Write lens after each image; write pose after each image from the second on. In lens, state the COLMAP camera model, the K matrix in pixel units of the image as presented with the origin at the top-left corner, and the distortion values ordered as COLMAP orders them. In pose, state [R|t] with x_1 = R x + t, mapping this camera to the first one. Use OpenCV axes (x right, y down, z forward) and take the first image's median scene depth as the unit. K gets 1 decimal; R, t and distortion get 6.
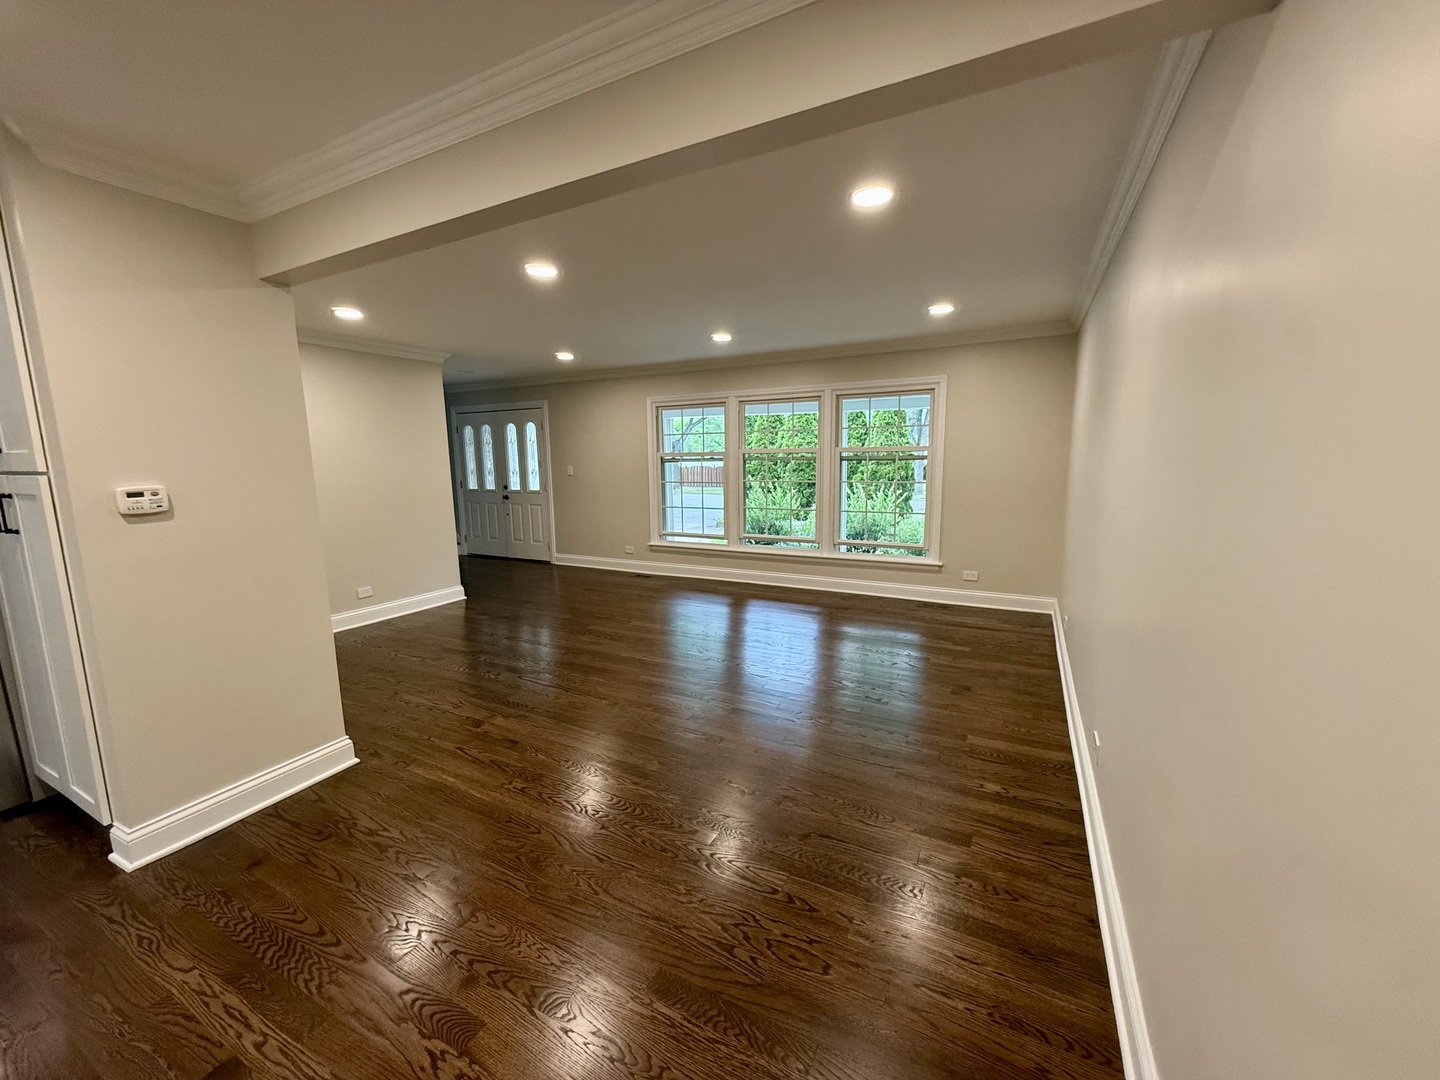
lens RADIAL K [[577.8, 0, 720.0], [0, 577.8, 540.0], [0, 0, 1]] dist [-0.000835, 0.000083]
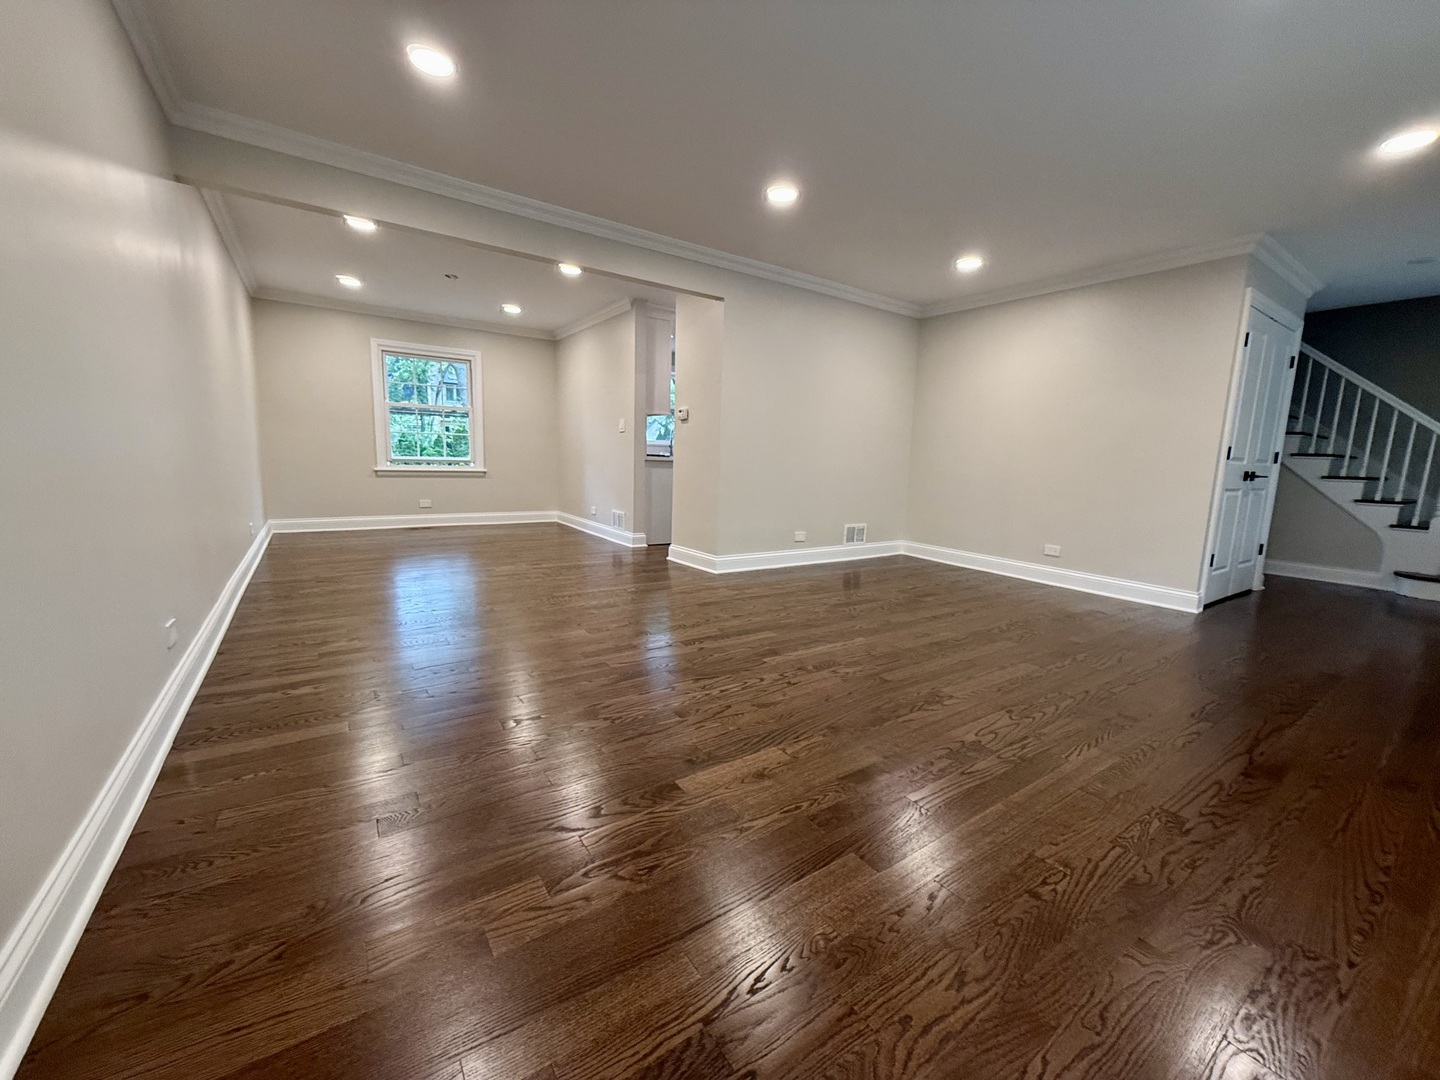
lens RADIAL K [[577.8, 0, 720.0], [0, 577.8, 540.0], [0, 0, 1]] dist [-0.000835, 0.000083]
pose [[-0.460235, 0.126953, -0.878673, 0.950254], [-0.163551, 0.960660, 0.224464, -0.102496], [0.872602, 0.247014, -0.421366, 1.922943]]
